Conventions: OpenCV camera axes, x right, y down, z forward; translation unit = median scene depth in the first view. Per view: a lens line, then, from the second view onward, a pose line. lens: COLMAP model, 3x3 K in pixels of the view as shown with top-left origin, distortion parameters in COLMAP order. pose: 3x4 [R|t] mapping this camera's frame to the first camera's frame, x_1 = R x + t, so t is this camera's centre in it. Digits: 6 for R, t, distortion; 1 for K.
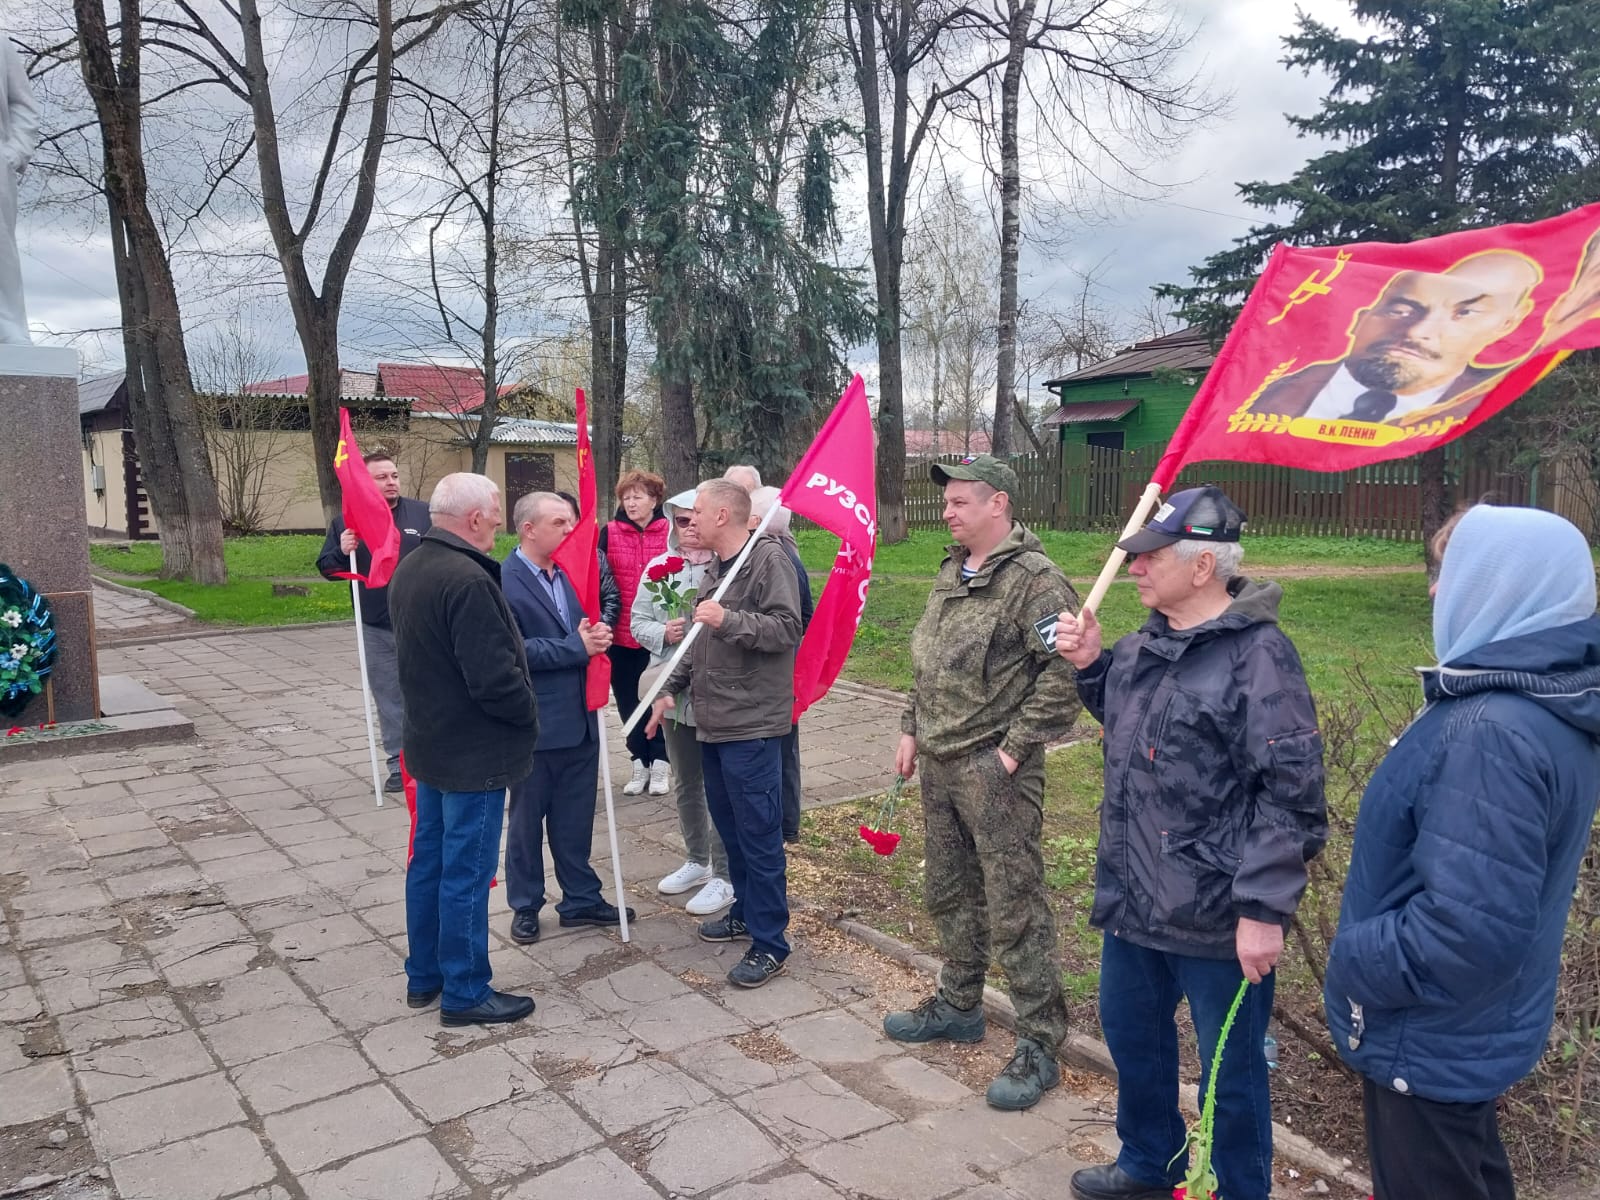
lens RADIAL K [[1256.1, 0, 825.6], [0, 1256.1, 587.1], [0, 0, 1]] dist [0.020931, -0.010690]
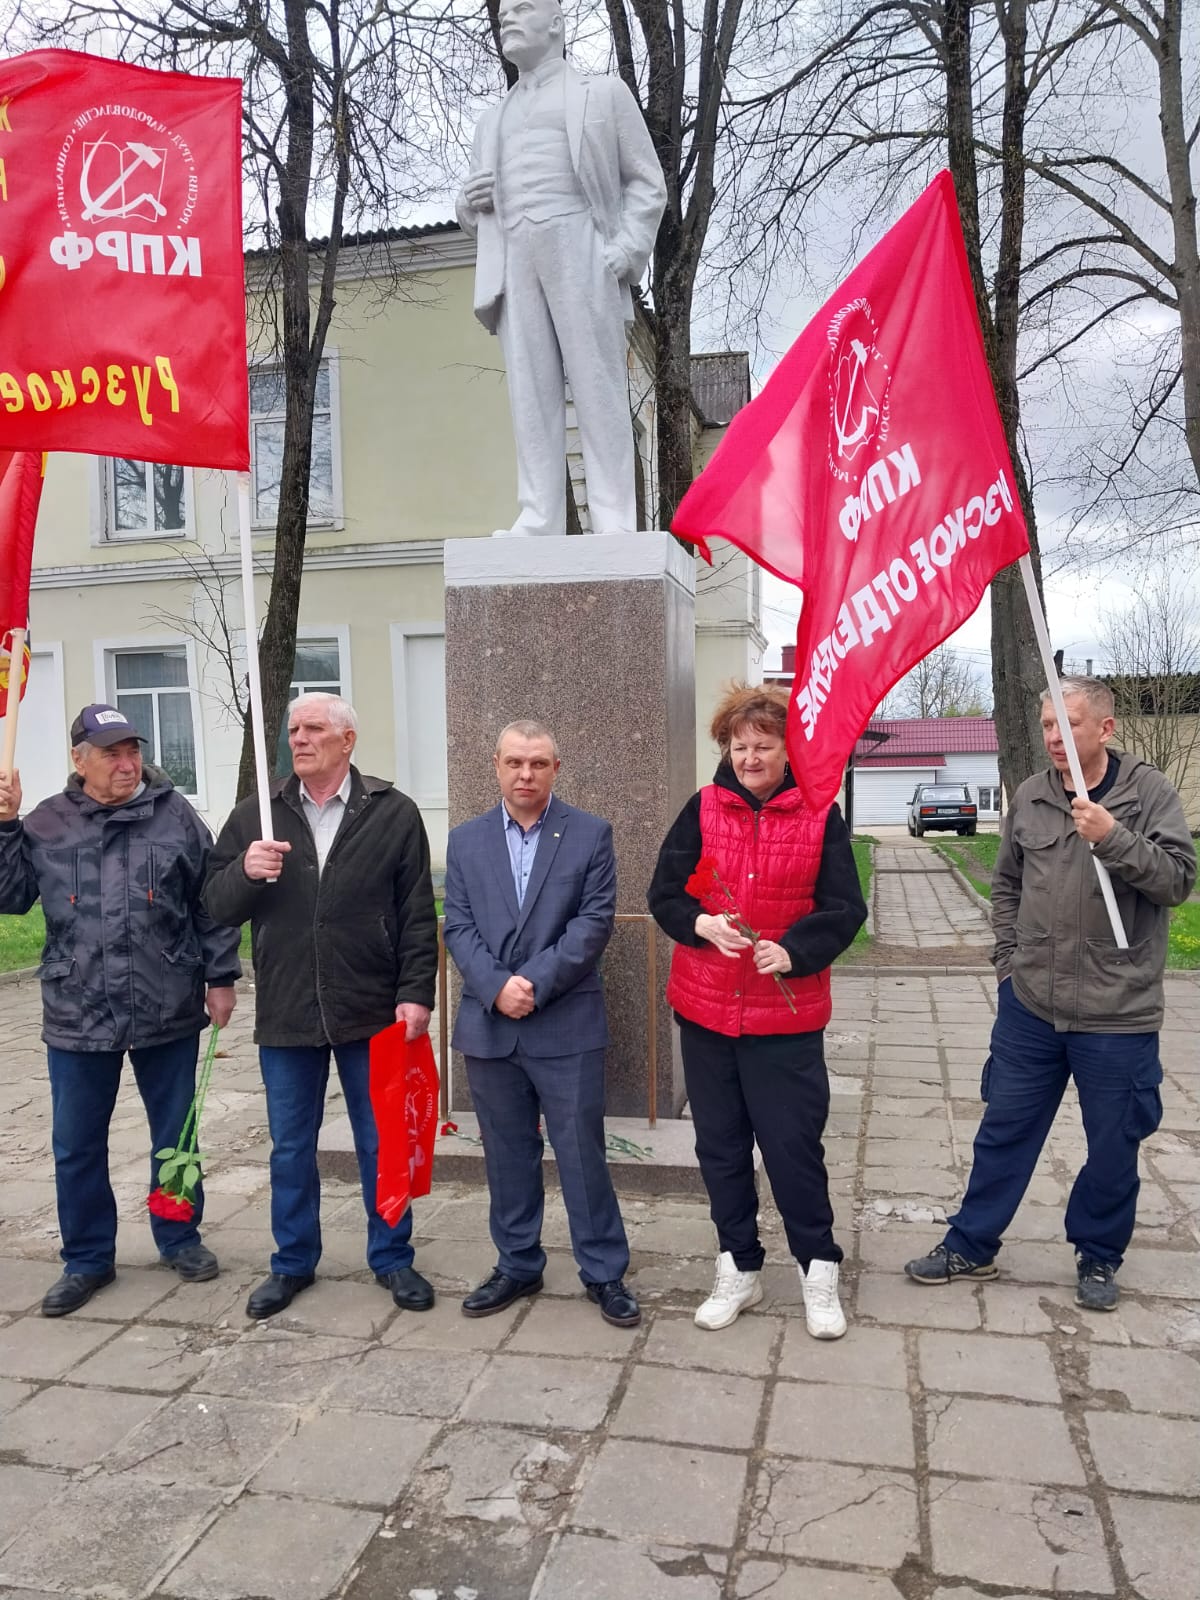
lens RADIAL K [[1247.4, 0, 614.6], [0, 1247.4, 844.2], [0, 0, 1]] dist [0.032371, -0.039003]
pose [[0.632085, 0.035688, -0.774077, -0.059851], [-0.062420, 0.998038, -0.004958, -0.014215], [0.772381, 0.051452, 0.633073, 0.293822]]
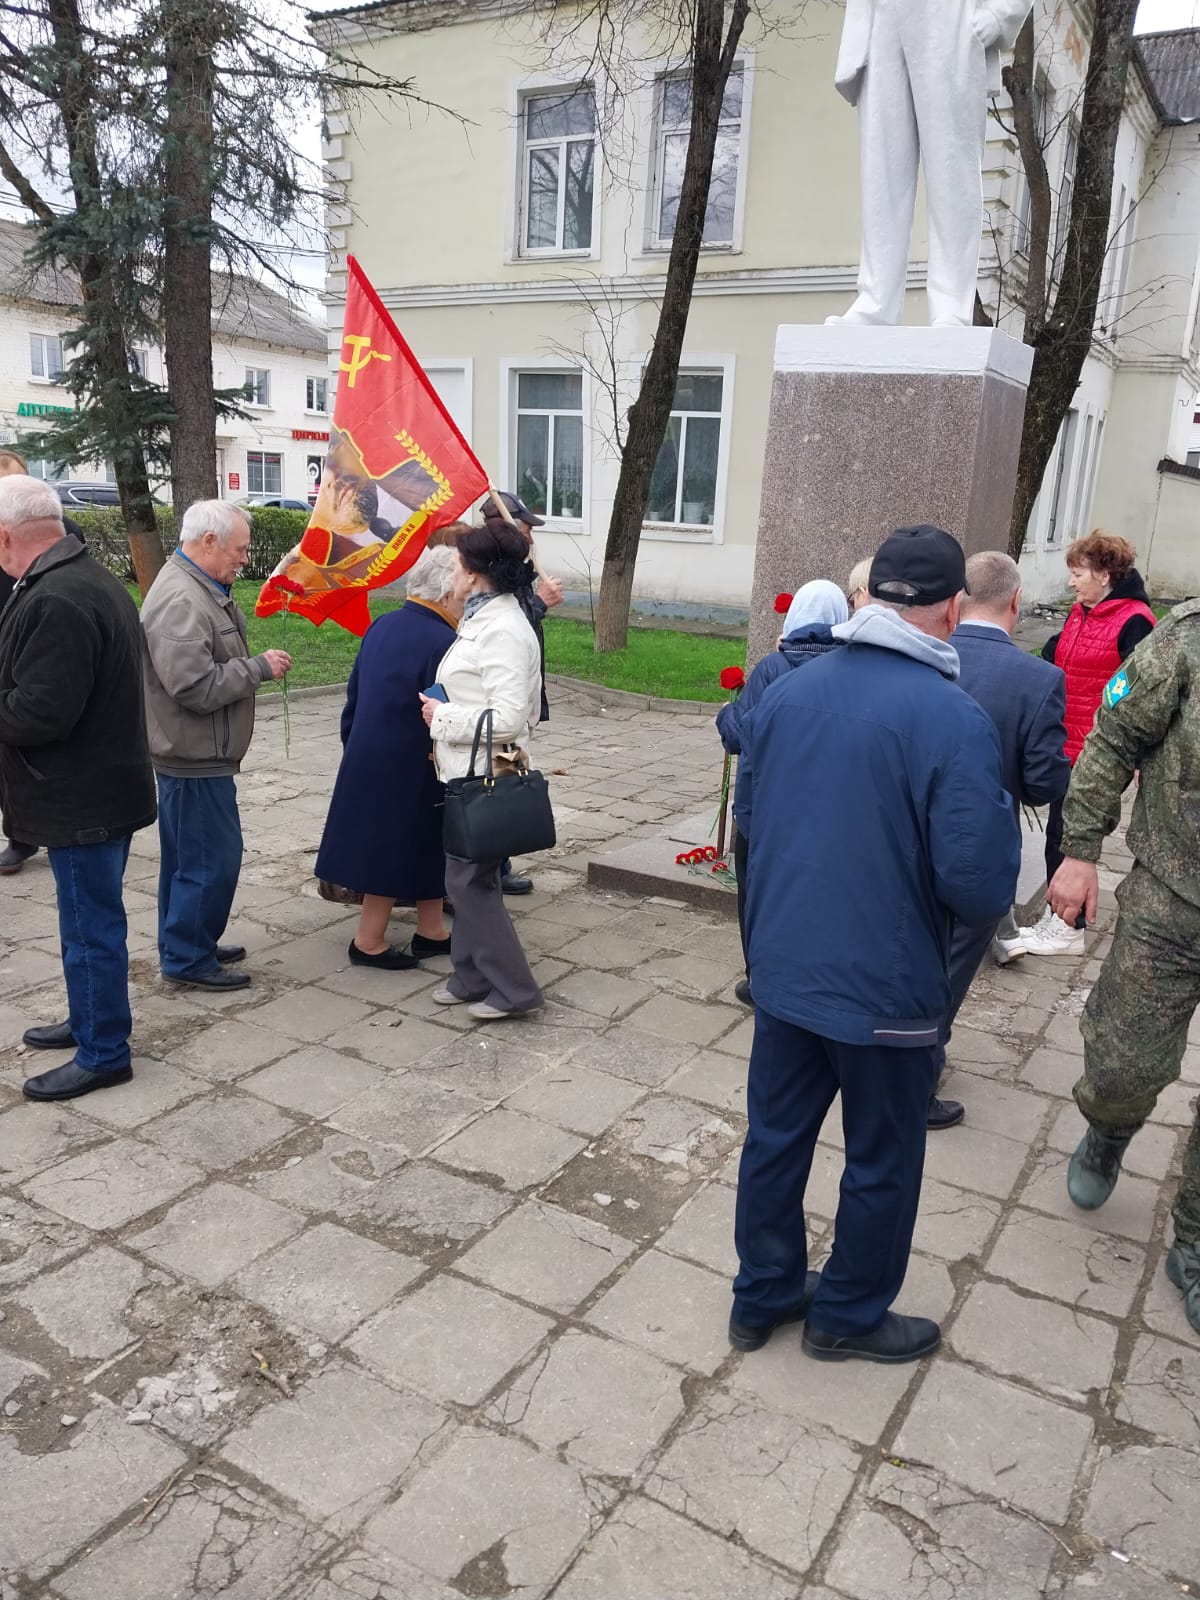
lens RADIAL K [[1247.4, 0, 637.5], [0, 1247.4, 820.2], [0, 0, 1]] dist [0.032371, -0.039003]
pose [[0.379242, 0.261001, -0.887724, -0.017726], [-0.147240, 0.964191, 0.220581, -0.030963], [0.913507, 0.047055, 0.404092, 0.293851]]
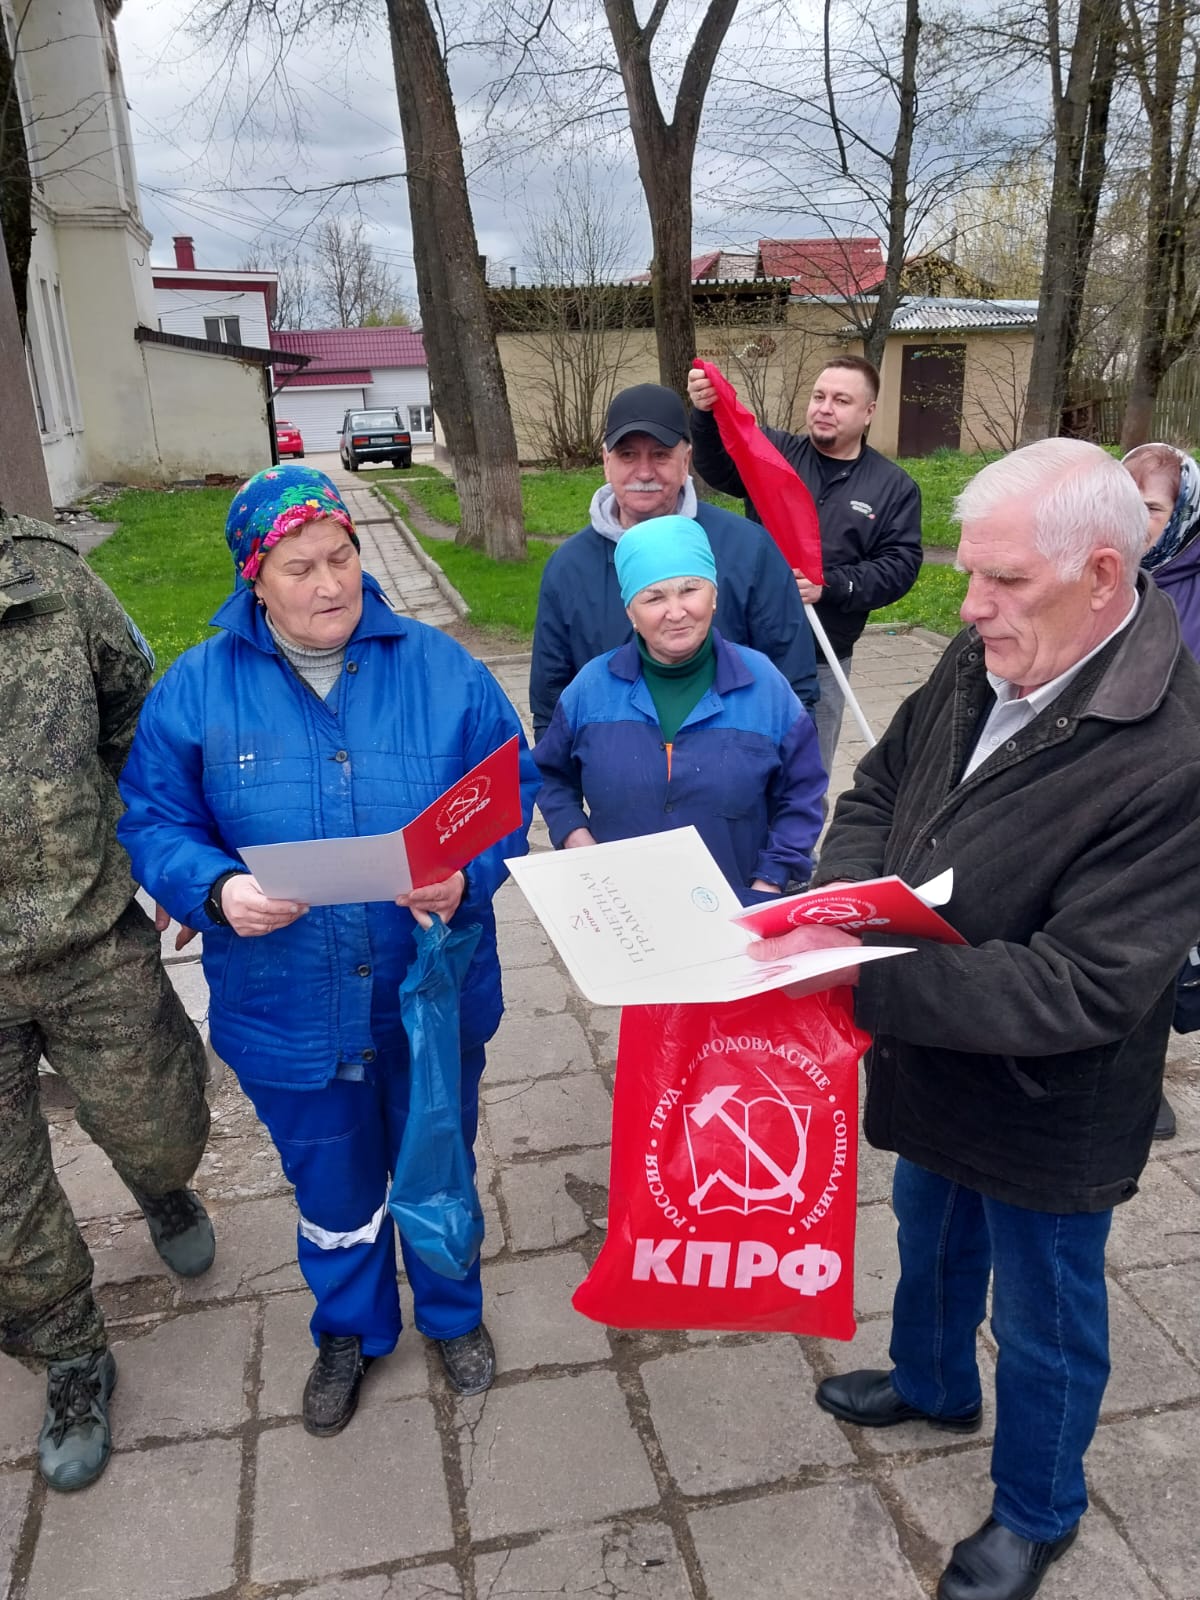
lens RADIAL K [[1247.4, 0, 585.8], [0, 1247.4, 856.0], [0, 0, 1]] dist [0.032371, -0.039003]
pose [[0.891010, 0.134828, -0.433501, -0.103718], [-0.009944, 0.960449, 0.278279, -0.037334], [0.453876, -0.243639, 0.857110, 0.349325]]
